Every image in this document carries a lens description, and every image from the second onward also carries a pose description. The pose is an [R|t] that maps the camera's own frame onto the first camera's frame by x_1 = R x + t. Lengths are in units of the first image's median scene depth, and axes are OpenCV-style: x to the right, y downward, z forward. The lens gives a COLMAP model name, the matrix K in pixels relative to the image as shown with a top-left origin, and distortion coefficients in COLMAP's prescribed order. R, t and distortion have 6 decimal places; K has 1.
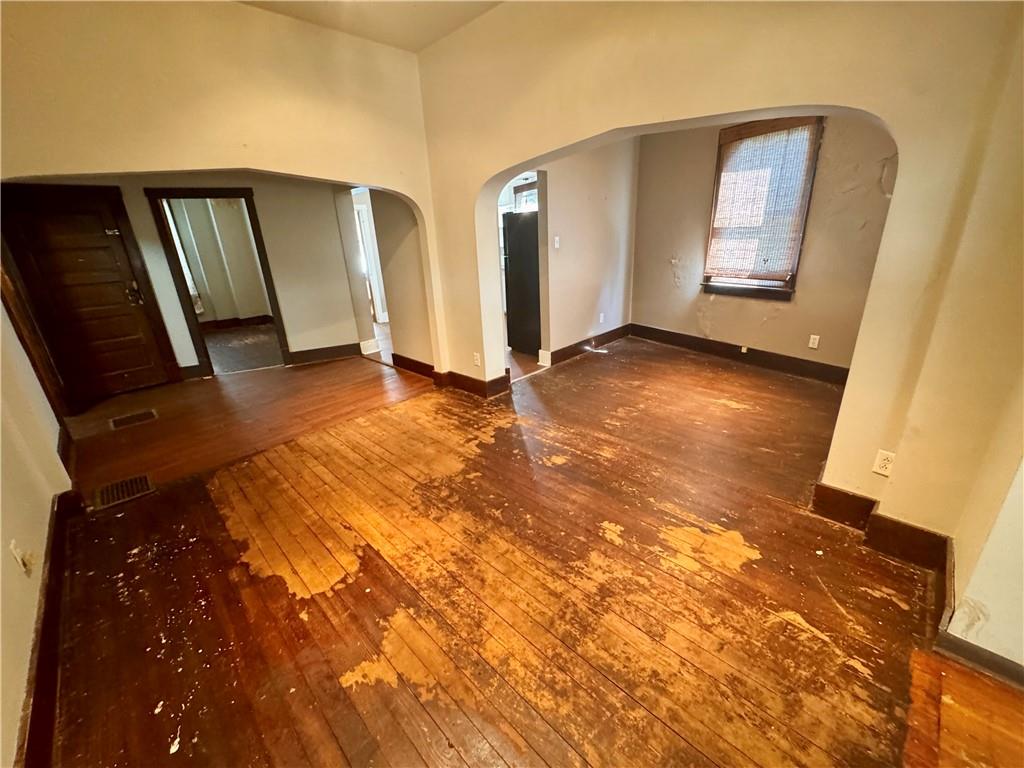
lens RADIAL K [[410.5, 0, 510.0], [0, 410.5, 381.3], [0, 0, 1]] dist [-0.002616, 0.000402]
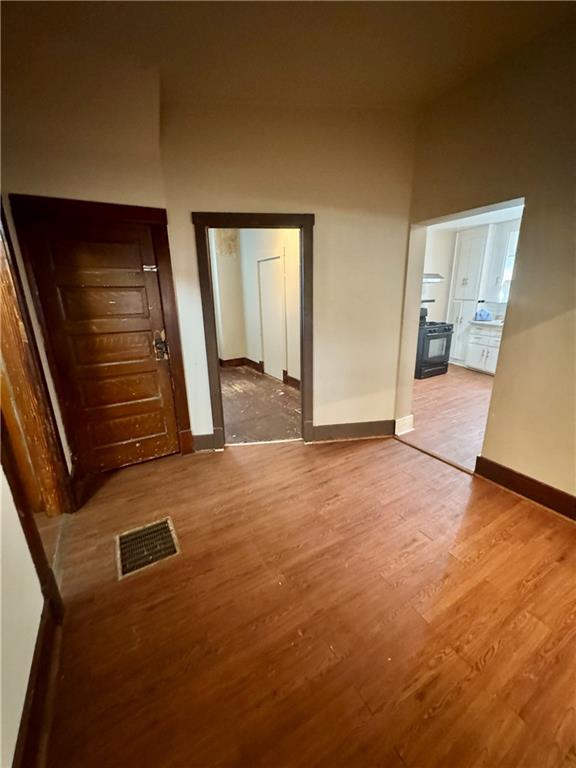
lens RADIAL K [[307.9, 0, 290.4], [0, 307.9, 382.5], [0, 0, 1]] dist [-0.002616, 0.000402]
pose [[0.965319, 0.098468, -0.241792, -0.506865], [-0.112099, 0.992755, -0.043248, -0.140656], [0.235782, 0.068853, 0.969364, 0.471225]]
